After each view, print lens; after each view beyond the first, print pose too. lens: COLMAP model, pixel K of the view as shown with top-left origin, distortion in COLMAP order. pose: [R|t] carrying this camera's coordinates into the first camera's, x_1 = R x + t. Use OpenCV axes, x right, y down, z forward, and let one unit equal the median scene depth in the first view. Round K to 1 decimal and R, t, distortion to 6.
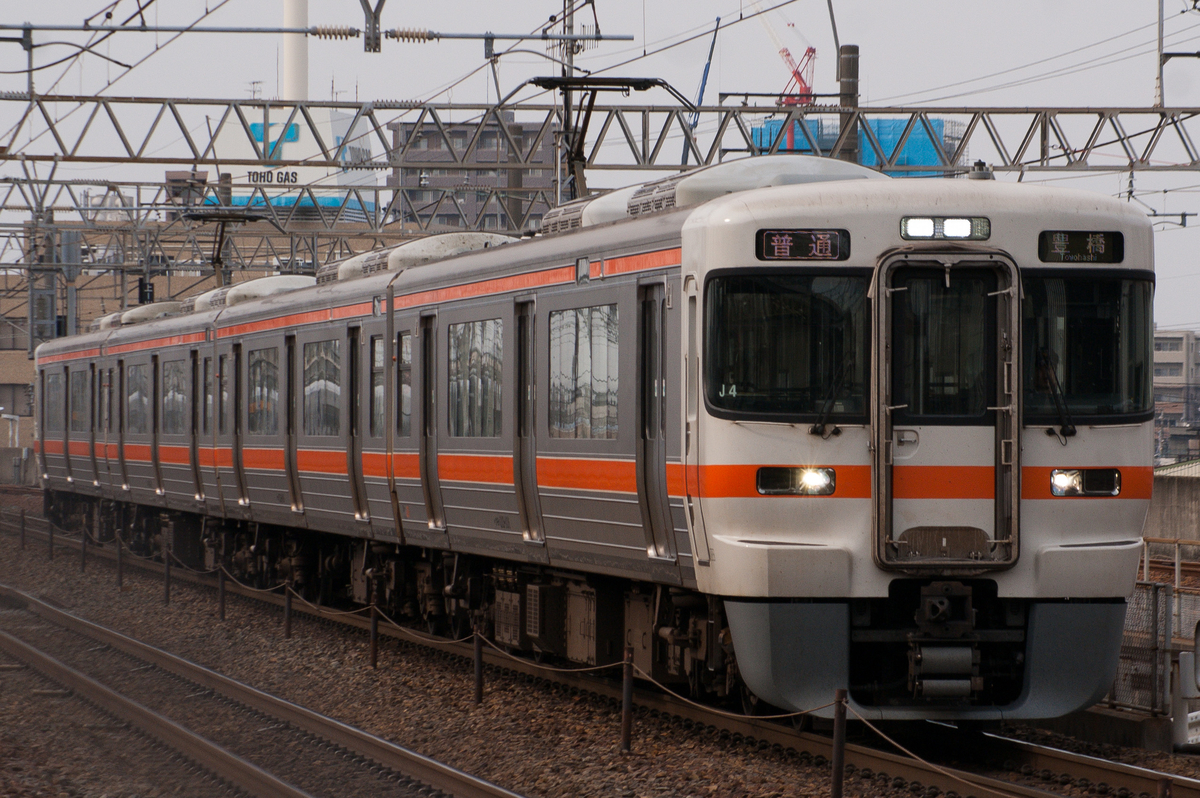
lens RADIAL K [[5004.5, 0, 598.3], [0, 5004.5, 406.4], [0, 0, 1]] dist [0.469074, 0.000000]
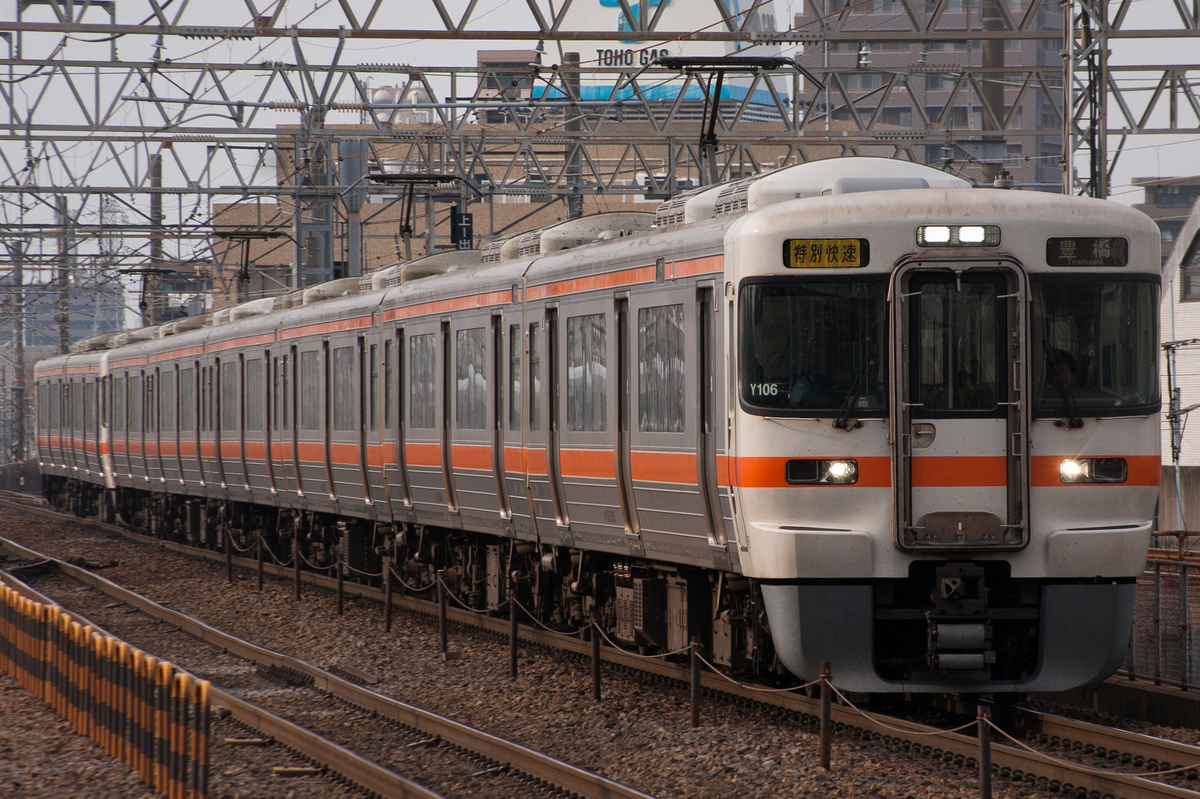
lens RADIAL K [[7691.0, 0, 679.6], [0, 7691.0, 437.9], [0, 0, 1]] dist [1.941220, 0.000000]
pose [[0.997614, -0.008928, -0.068466, 0.089143], [0.009396, 0.999935, 0.006515, -0.002533], [0.068403, -0.007143, 0.997632, -0.480332]]
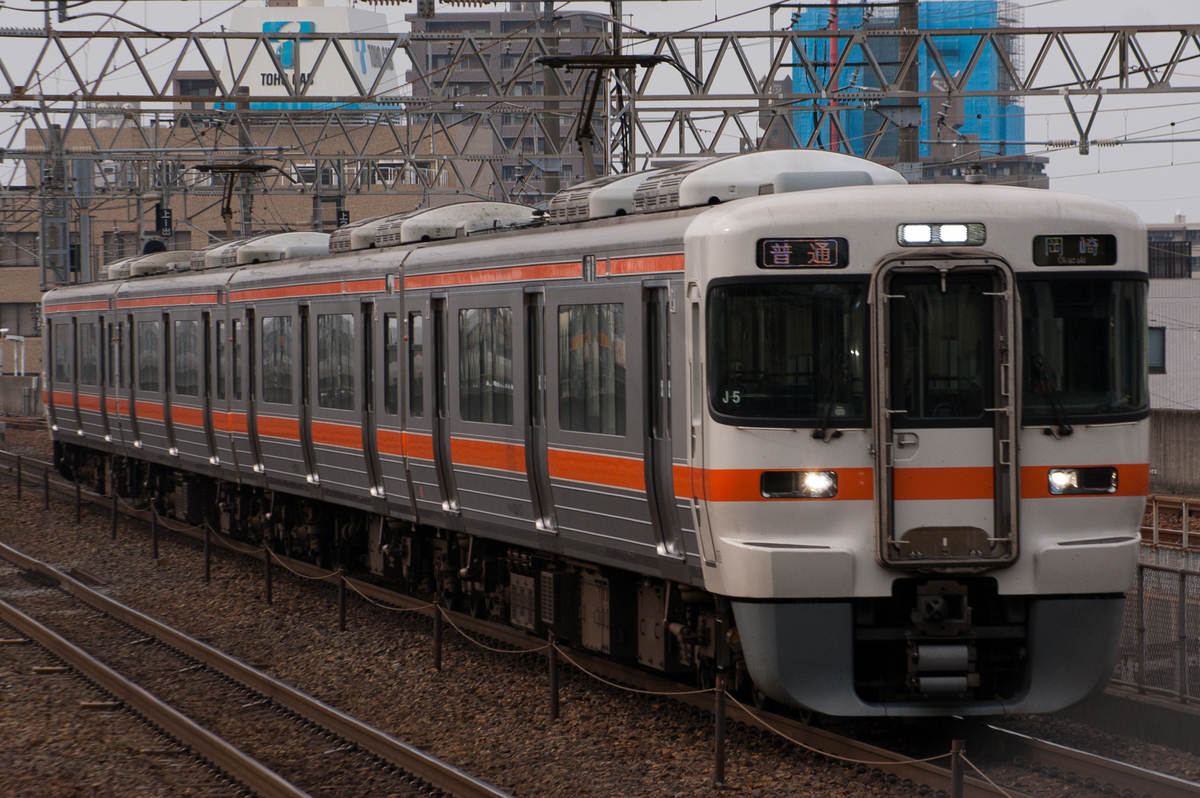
lens RADIAL K [[5349.6, 0, 561.2], [0, 5349.6, 387.4], [0, 0, 1]] dist [0.512014, 0.000000]
pose [[0.999784, -0.015915, -0.013345, 0.004194], [0.016162, 0.999696, 0.018603, -0.018928], [0.013045, -0.018814, 0.999738, -0.069042]]
